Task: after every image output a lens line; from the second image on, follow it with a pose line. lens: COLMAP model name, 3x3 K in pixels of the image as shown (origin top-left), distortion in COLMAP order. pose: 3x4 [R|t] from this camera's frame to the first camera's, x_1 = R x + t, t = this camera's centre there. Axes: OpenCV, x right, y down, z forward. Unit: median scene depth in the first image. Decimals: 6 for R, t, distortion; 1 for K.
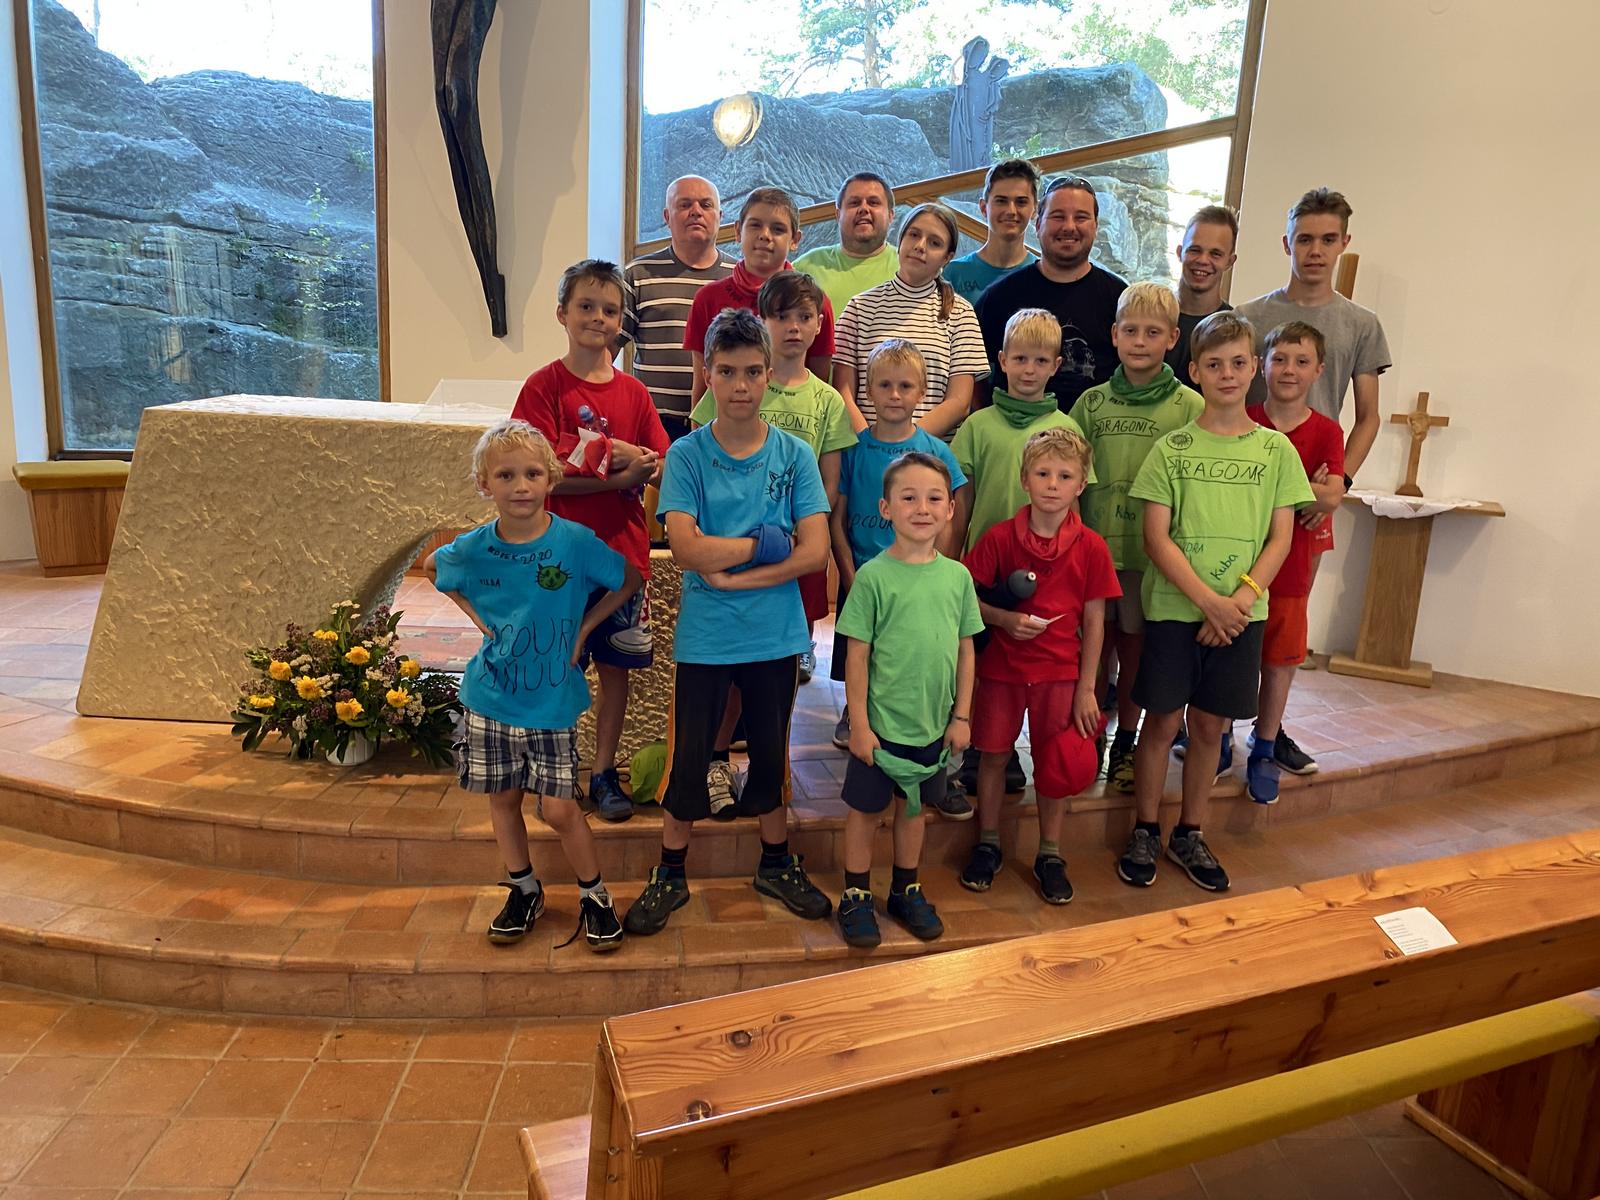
lens RADIAL K [[1219.9, 0, 800.0], [0, 1219.9, 600.0], [0, 0, 1]] dist [0.006761, 0.002677]
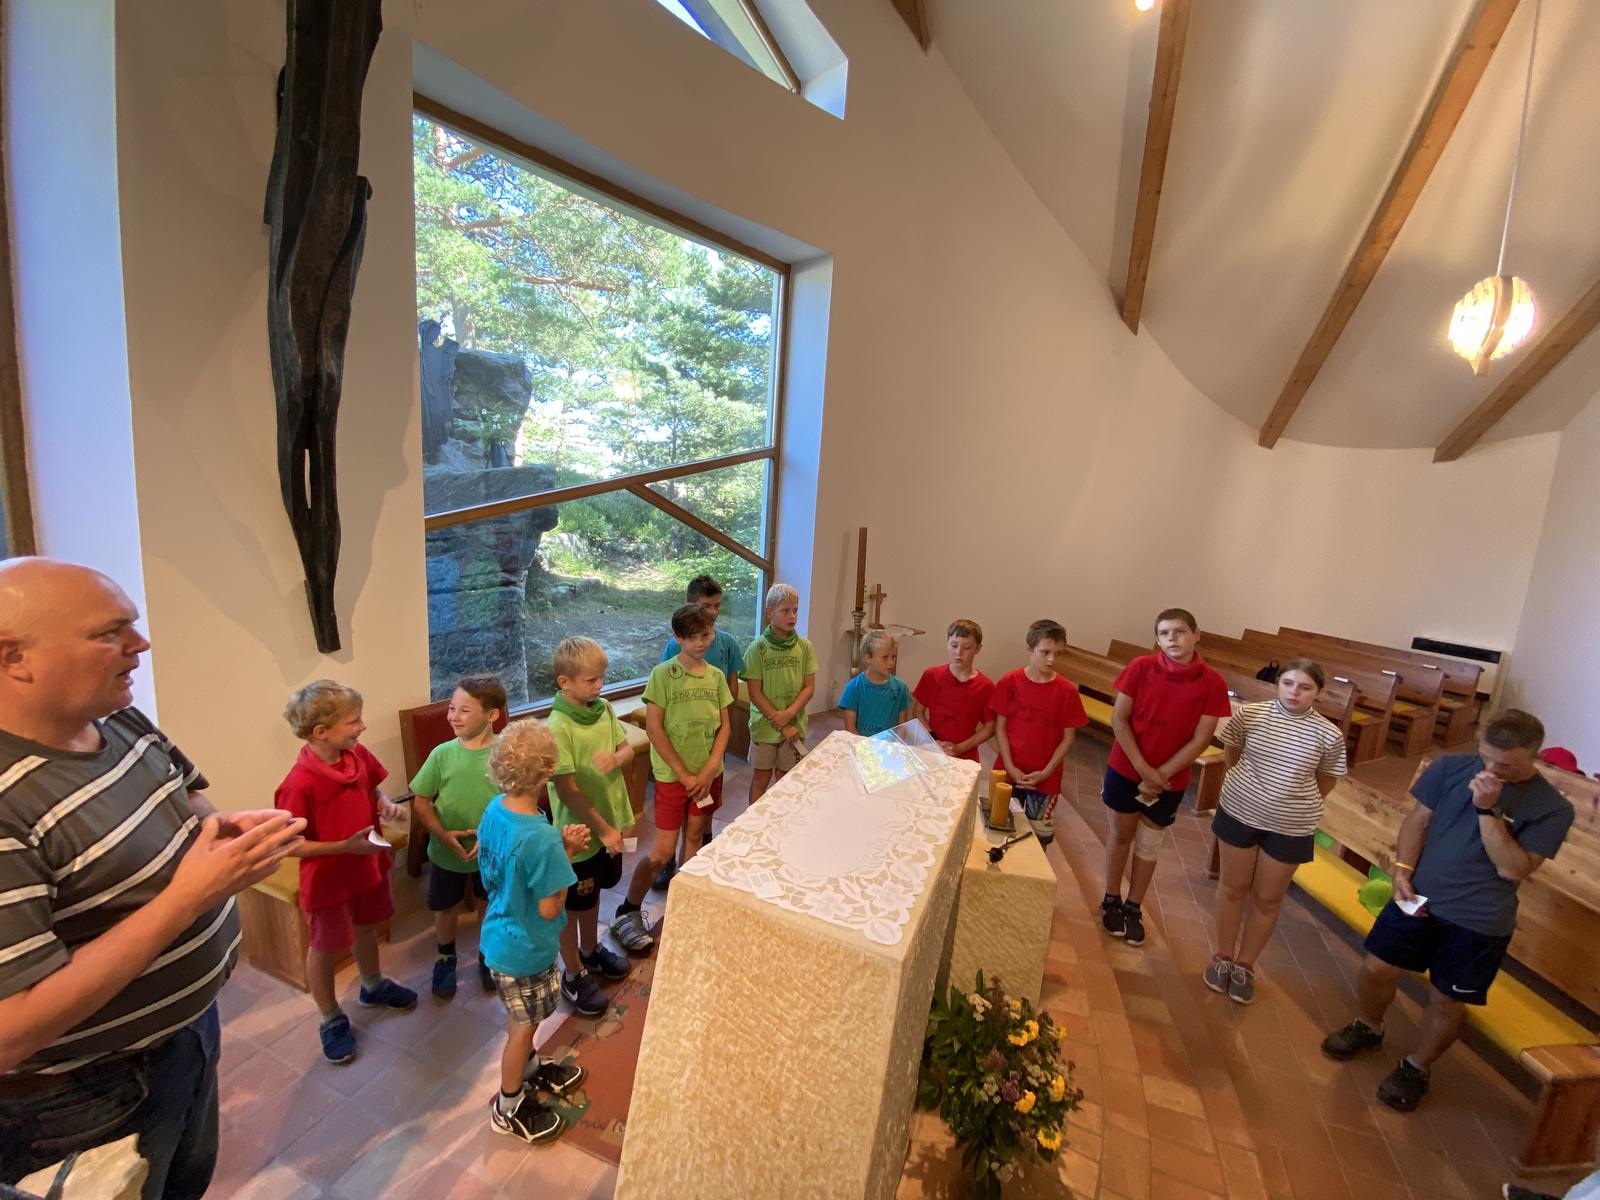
lens RADIAL K [[687.1, 0, 800.0], [0, 687.1, 600.0], [0, 0, 1]] dist [0.001383, -0.016857]
pose [[0.384477, -0.172489, 0.906876, -0.875266], [0.164242, 0.979496, 0.116670, -0.393694], [-0.908406, 0.104090, 0.404924, 0.790037]]
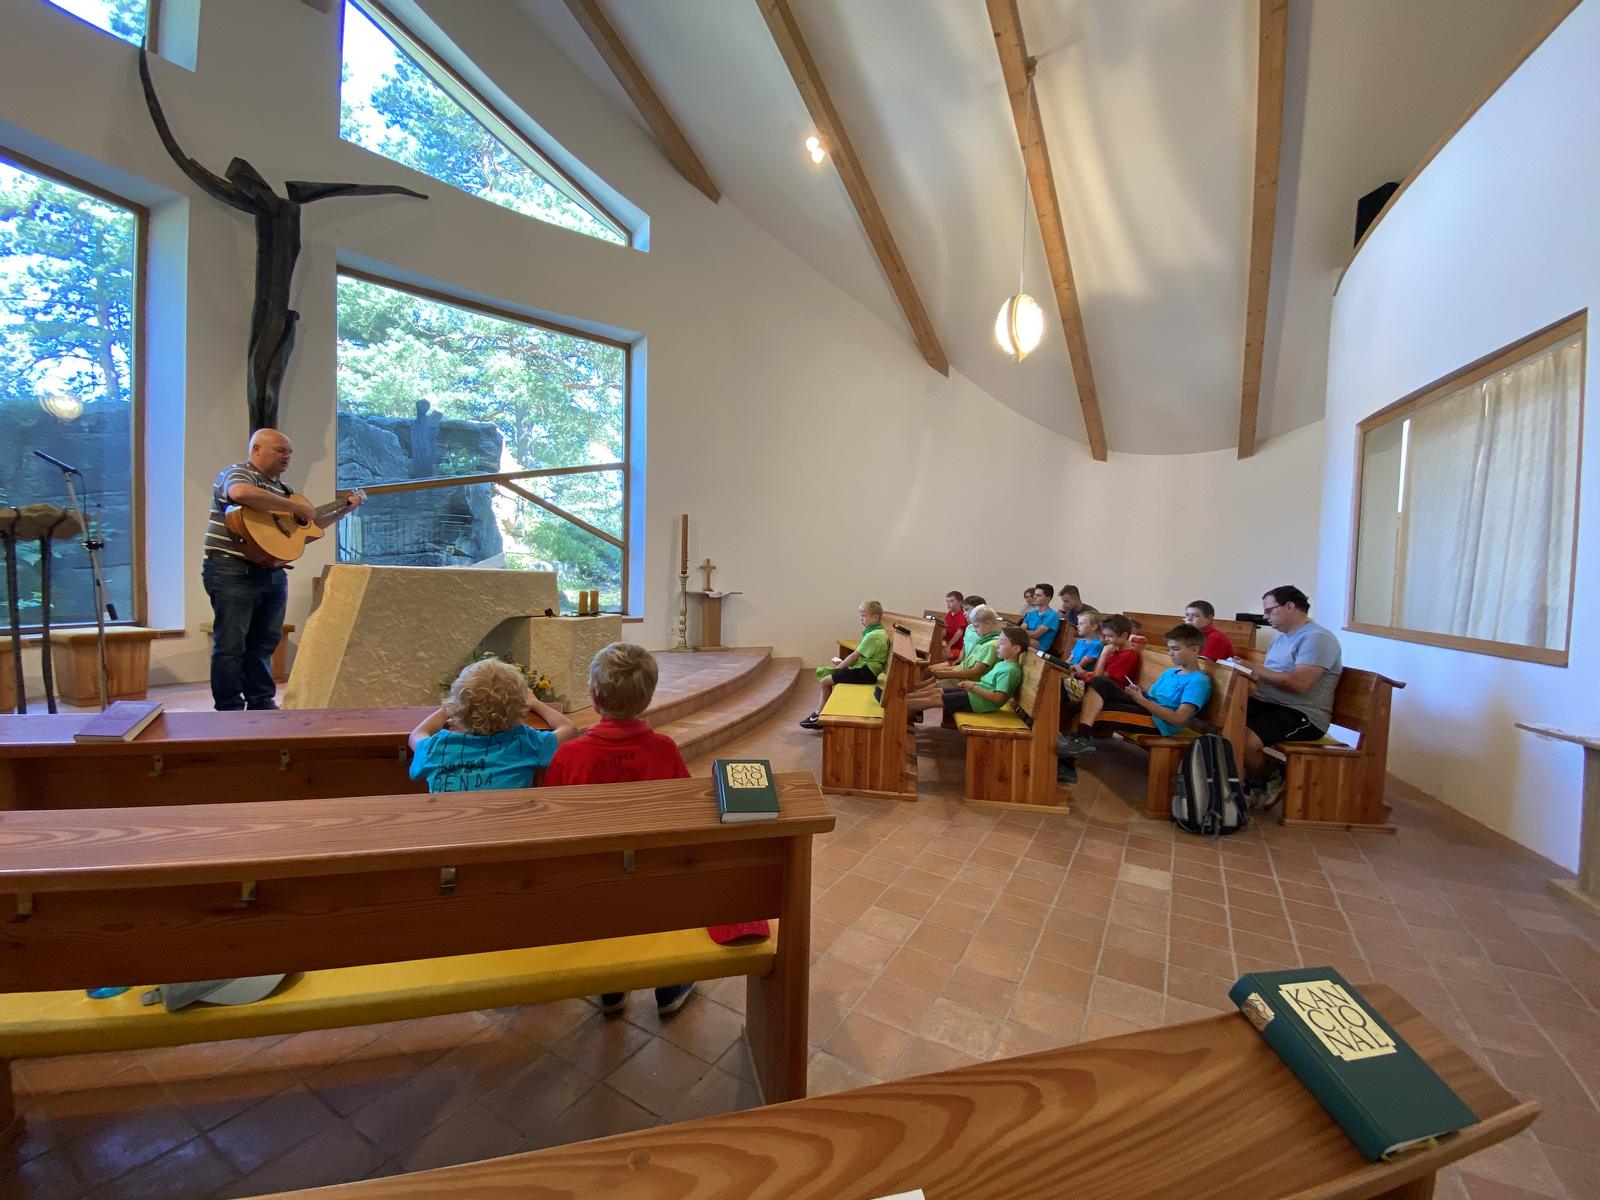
lens RADIAL K [[687.1, 0, 800.0], [0, 687.1, 600.0], [0, 0, 1]] dist [0.001383, -0.016857]
pose [[0.530542, -0.063576, 0.845271, -1.055523], [0.189821, 0.980770, -0.045376, 0.068035], [-0.826131, 0.184525, 0.532407, -0.115844]]
